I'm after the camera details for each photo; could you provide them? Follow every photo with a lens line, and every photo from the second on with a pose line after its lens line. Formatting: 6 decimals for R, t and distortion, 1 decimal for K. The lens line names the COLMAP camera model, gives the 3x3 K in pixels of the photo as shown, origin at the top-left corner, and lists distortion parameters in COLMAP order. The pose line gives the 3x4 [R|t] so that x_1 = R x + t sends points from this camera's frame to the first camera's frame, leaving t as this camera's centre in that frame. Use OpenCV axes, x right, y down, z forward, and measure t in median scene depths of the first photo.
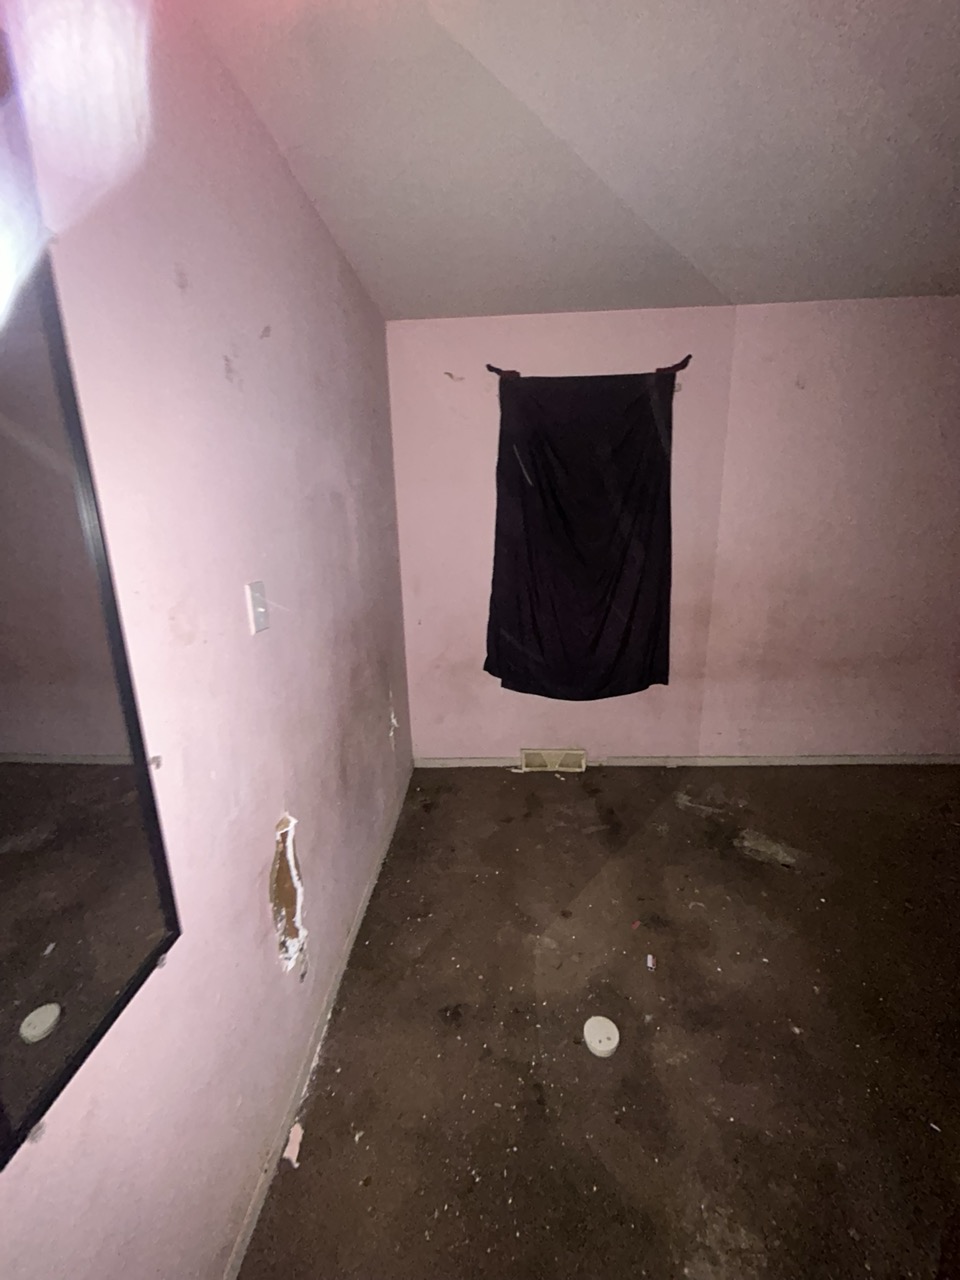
lens RADIAL K [[518.2, 0, 481.8], [0, 518.2, 639.4], [0, 0, 1]] dist [-0.000892, -0.000311]
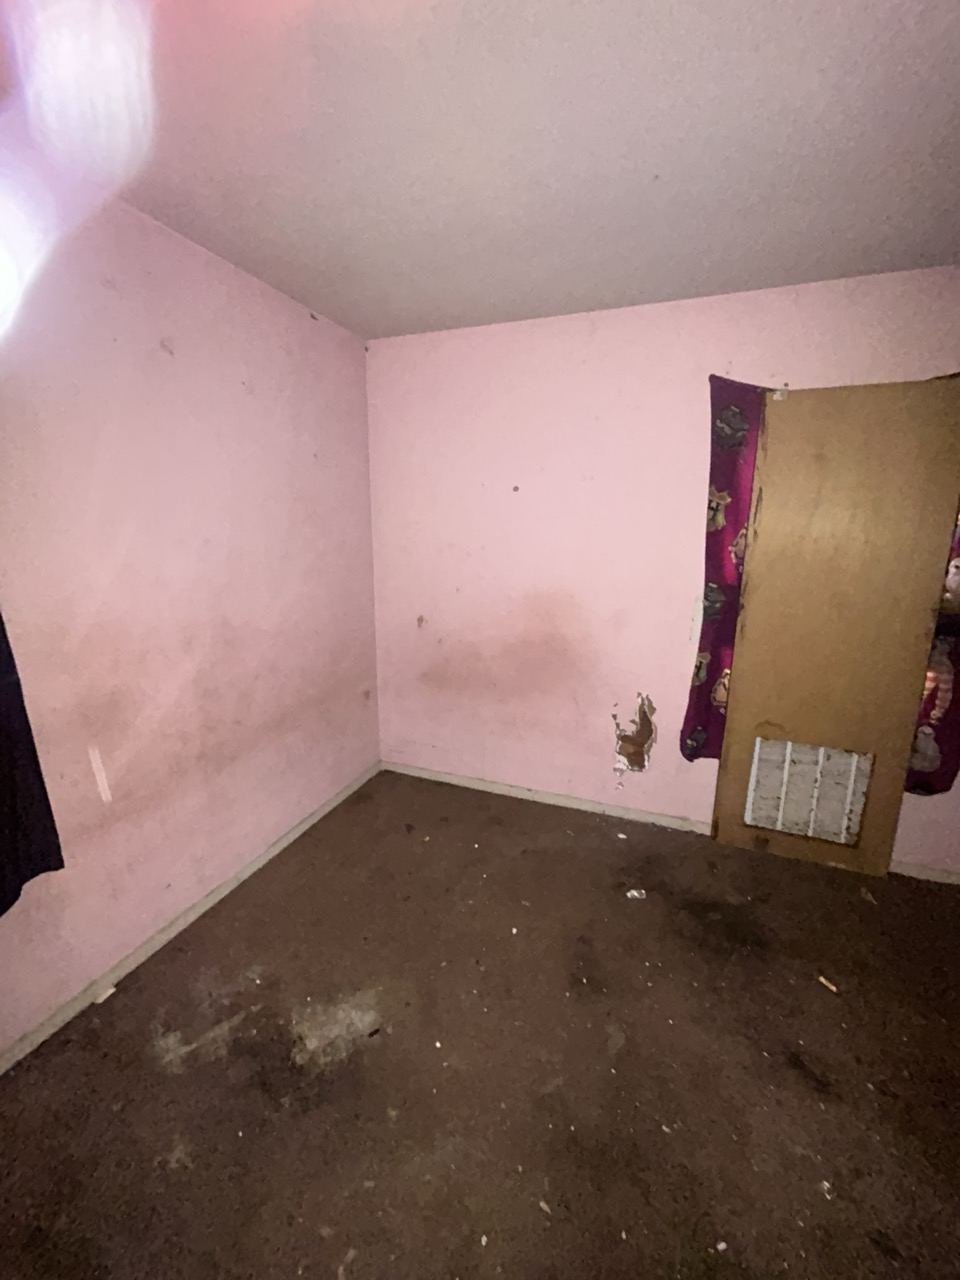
lens RADIAL K [[518.2, 0, 483.8], [0, 518.2, 639.0], [0, 0, 1]] dist [-0.000892, -0.000311]
pose [[0.324523, -0.176746, 0.929218, 0.065810], [0.217315, 0.970040, 0.108615, -0.107495], [-0.920575, 0.166685, 0.353210, 0.452090]]
